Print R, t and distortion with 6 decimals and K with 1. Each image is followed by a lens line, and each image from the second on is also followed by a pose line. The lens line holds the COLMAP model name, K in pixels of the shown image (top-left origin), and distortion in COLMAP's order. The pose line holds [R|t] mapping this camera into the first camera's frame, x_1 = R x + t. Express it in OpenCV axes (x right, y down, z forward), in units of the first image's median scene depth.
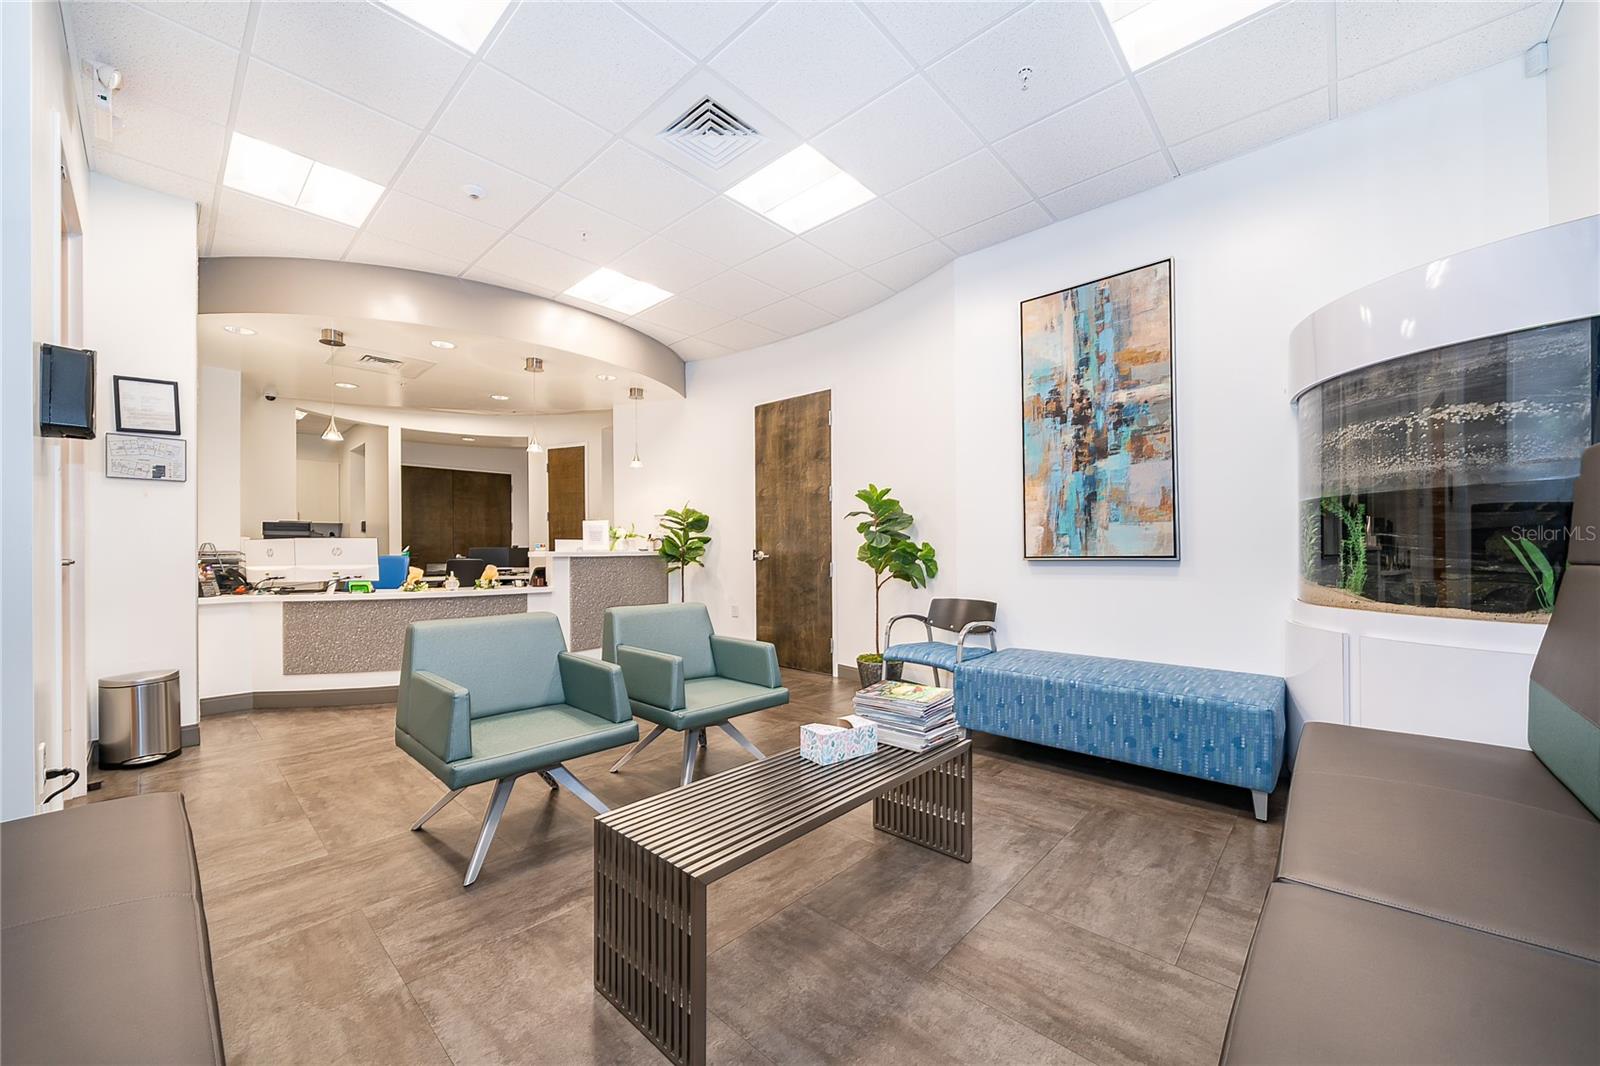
lens RADIAL K [[607.1, 0, 798.8], [0, 607.1, 548.7], [0, 0, 1]] dist [-0.000030, 0.000049]
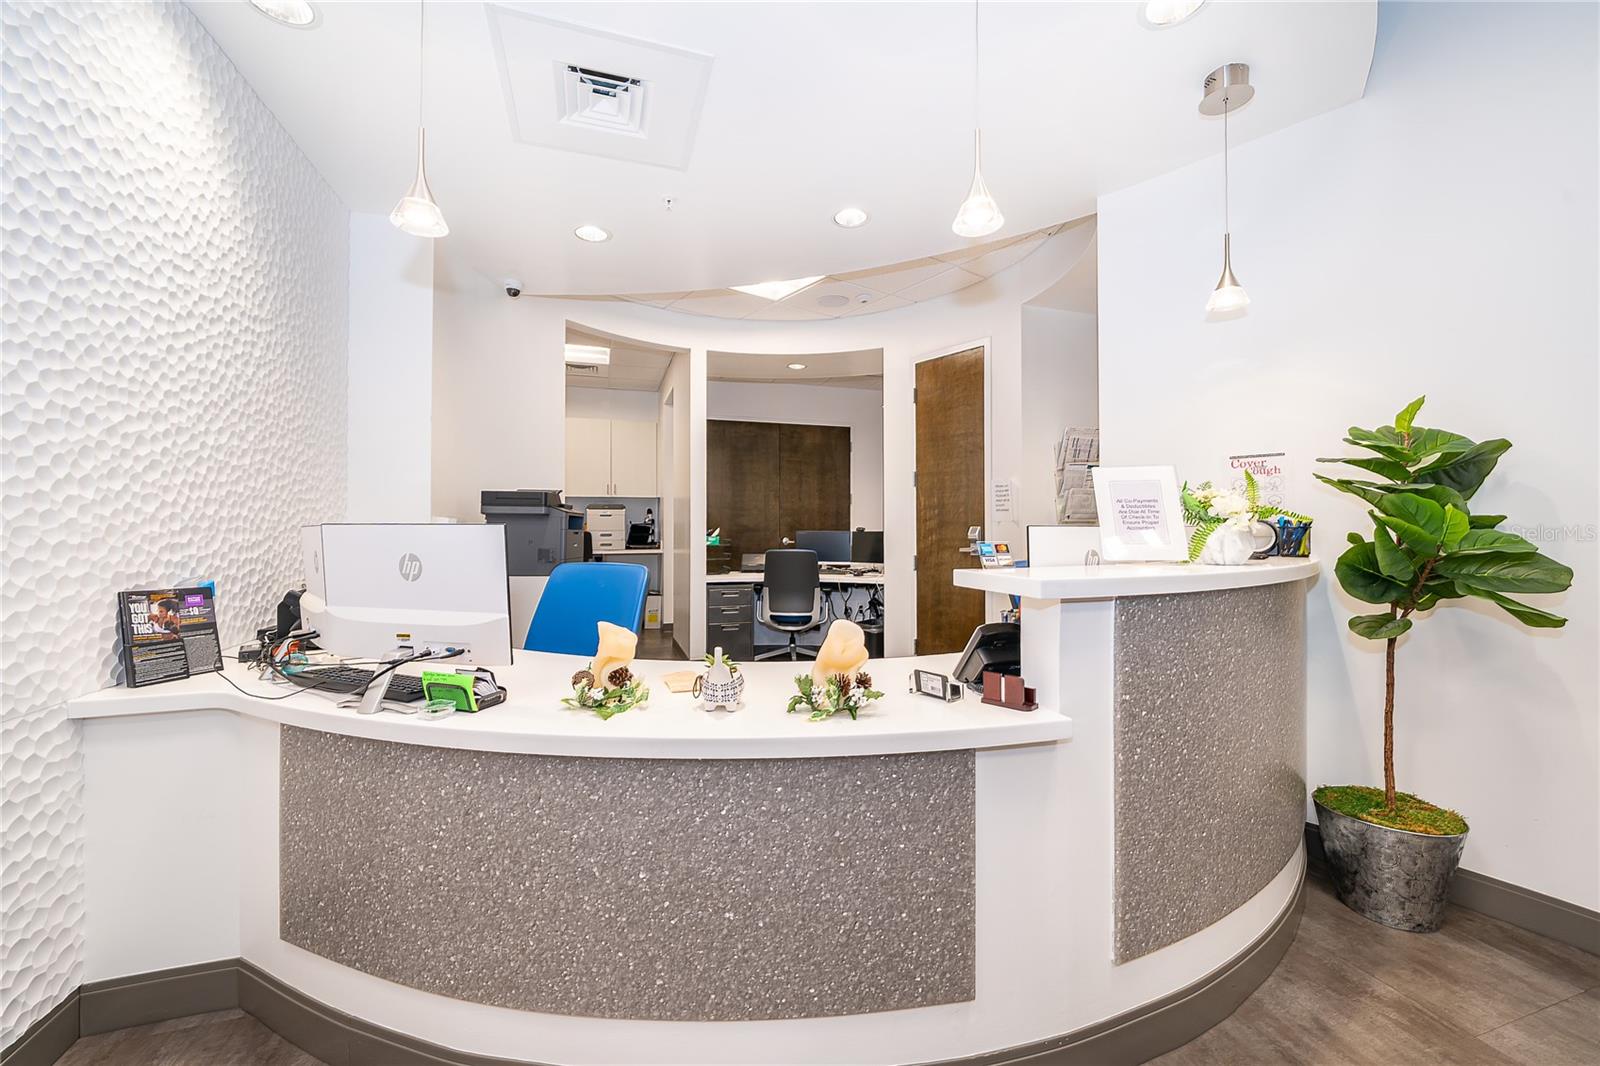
lens RADIAL K [[610.7, 0, 799.6], [0, 610.7, 524.6], [0, 0, 1]] dist [-0.000620, -0.000020]
pose [[0.875522, 0.006001, -0.483142, -0.230549], [-0.005620, 0.999982, 0.002236, -0.010408], [0.483146, 0.000758, 0.875539, 0.440463]]
